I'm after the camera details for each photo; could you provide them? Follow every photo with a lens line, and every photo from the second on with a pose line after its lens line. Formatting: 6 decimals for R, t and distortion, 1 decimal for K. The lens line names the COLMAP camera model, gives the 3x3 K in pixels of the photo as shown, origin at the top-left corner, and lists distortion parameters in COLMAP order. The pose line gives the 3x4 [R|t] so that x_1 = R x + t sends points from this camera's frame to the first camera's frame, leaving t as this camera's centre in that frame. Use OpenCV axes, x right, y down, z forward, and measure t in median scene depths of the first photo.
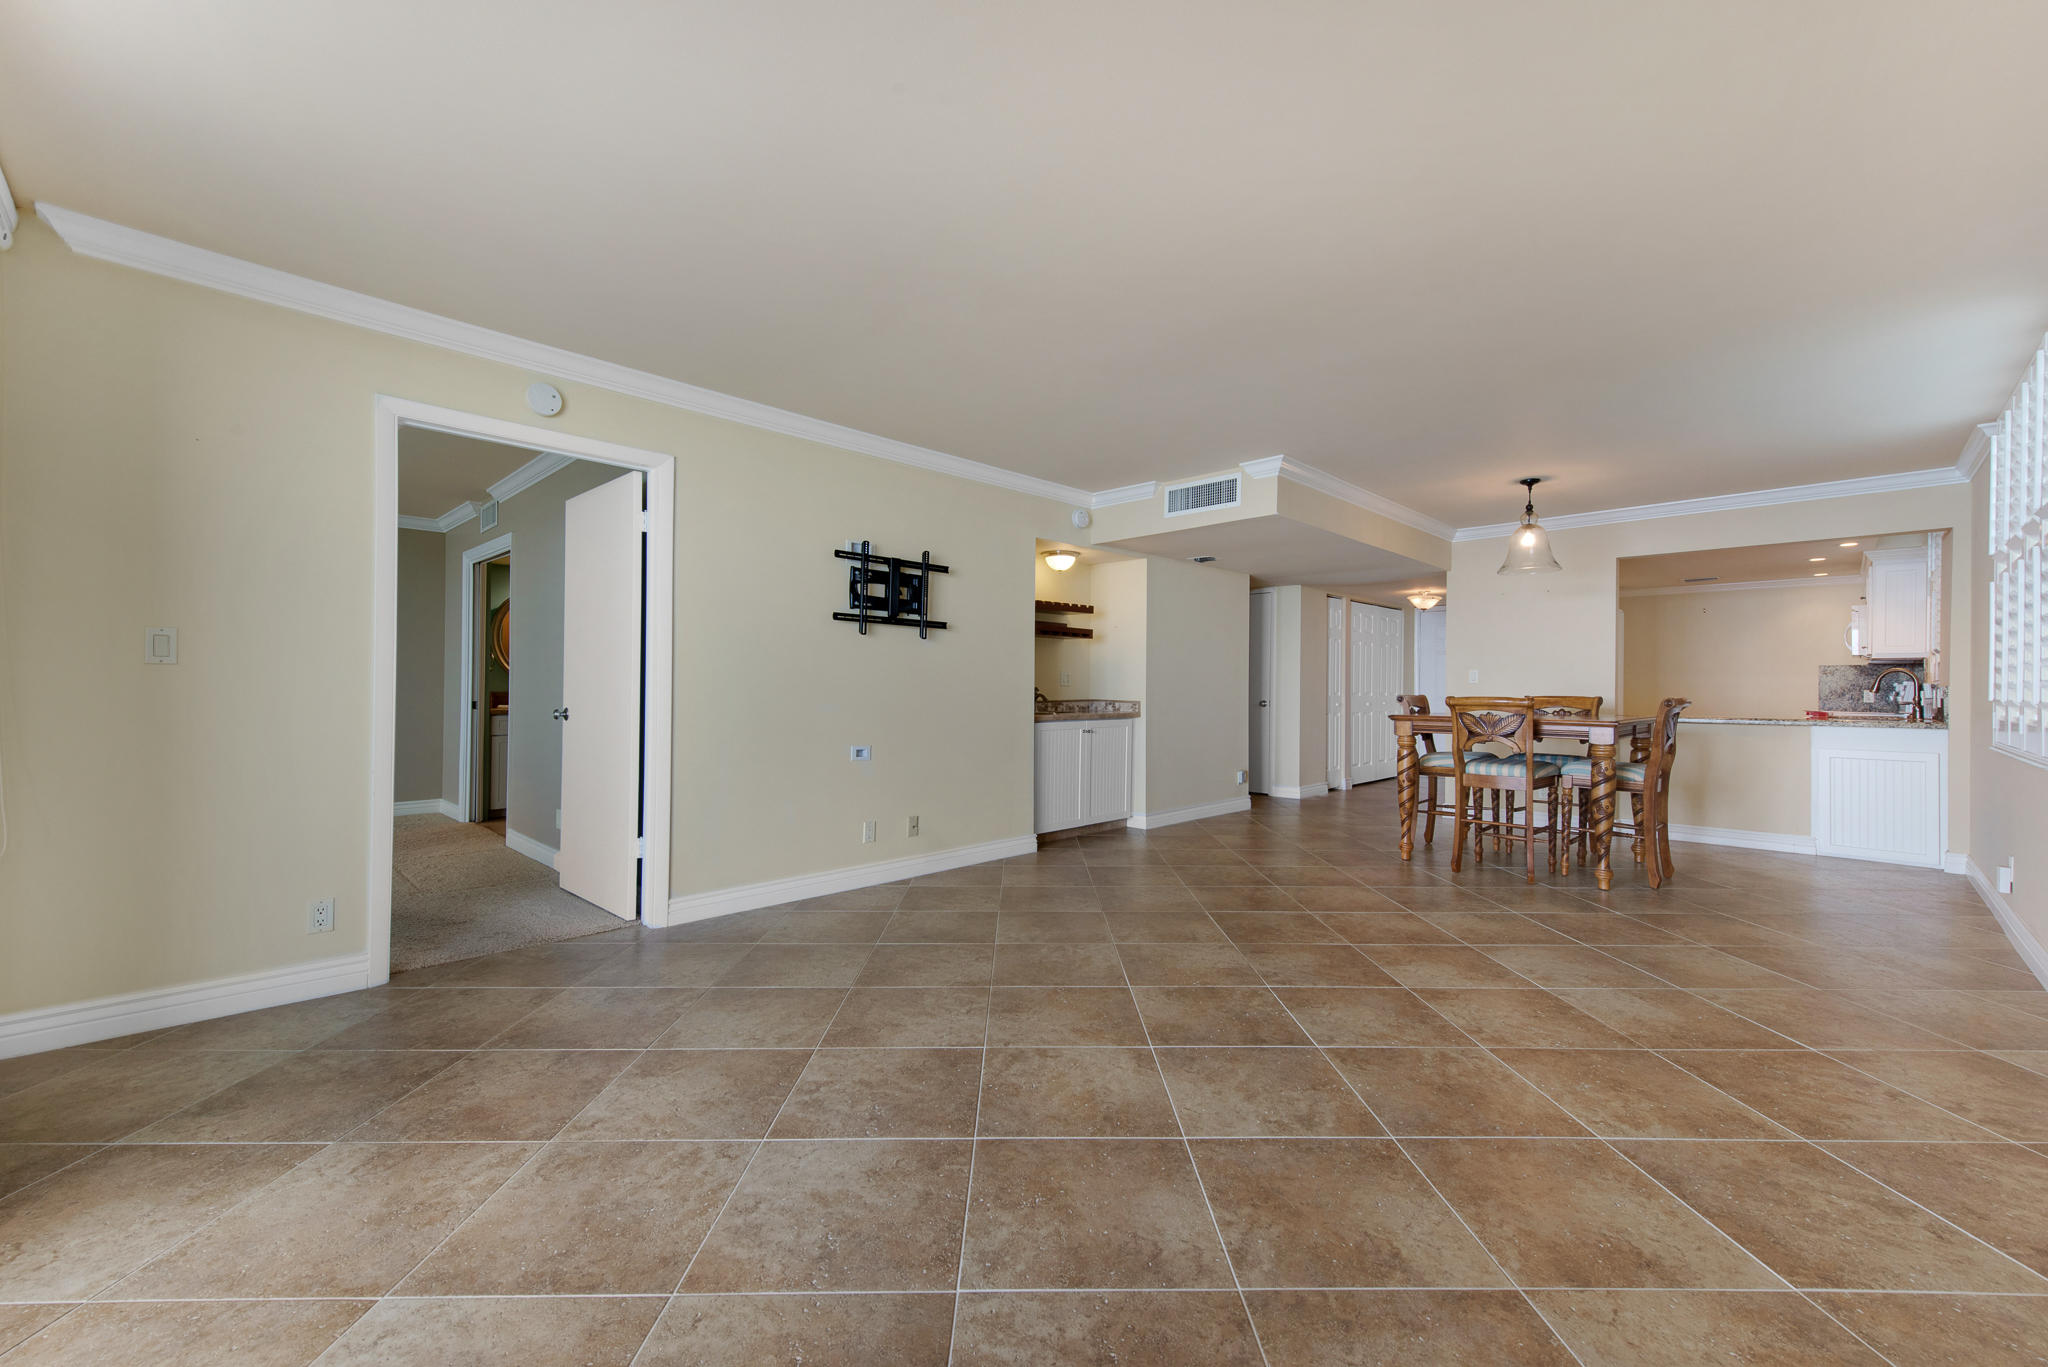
lens RADIAL K [[838.2, 0, 1020.9], [0, 838.2, 694.7], [0, 0, 1]] dist [-0.002541, -0.000145]
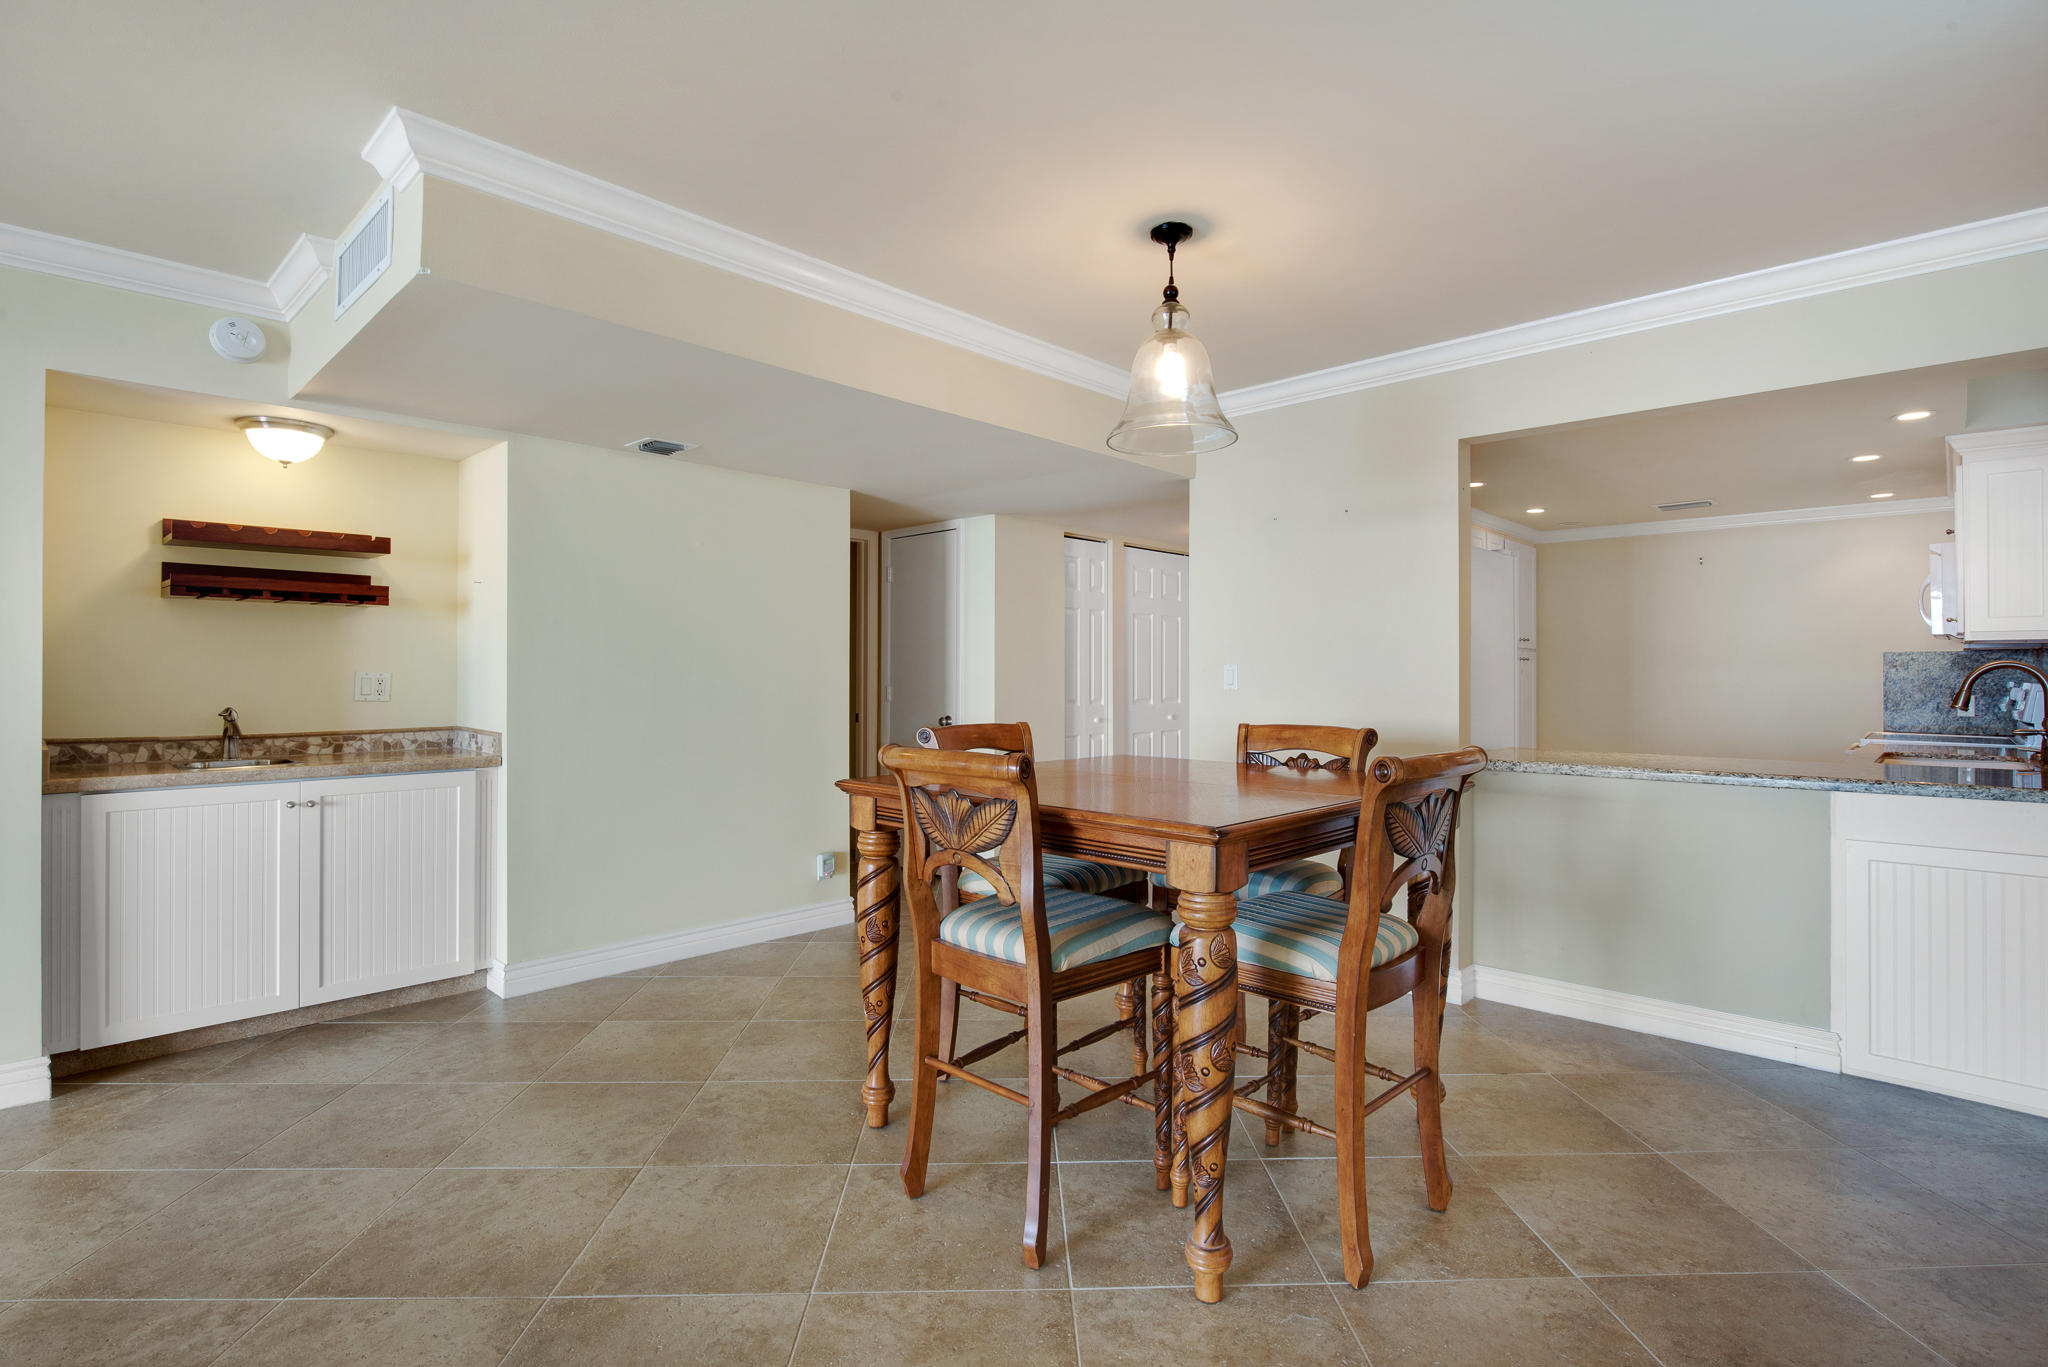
lens RADIAL K [[998.3, 0, 1030.8], [0, 998.3, 669.9], [0, 0, 1]] dist [-0.014510, 0.000325]
pose [[0.999751, -0.003407, 0.022063, 0.454793], [0.003720, 0.999893, -0.014166, -0.020288], [-0.022012, 0.014245, 0.999656, 0.428879]]
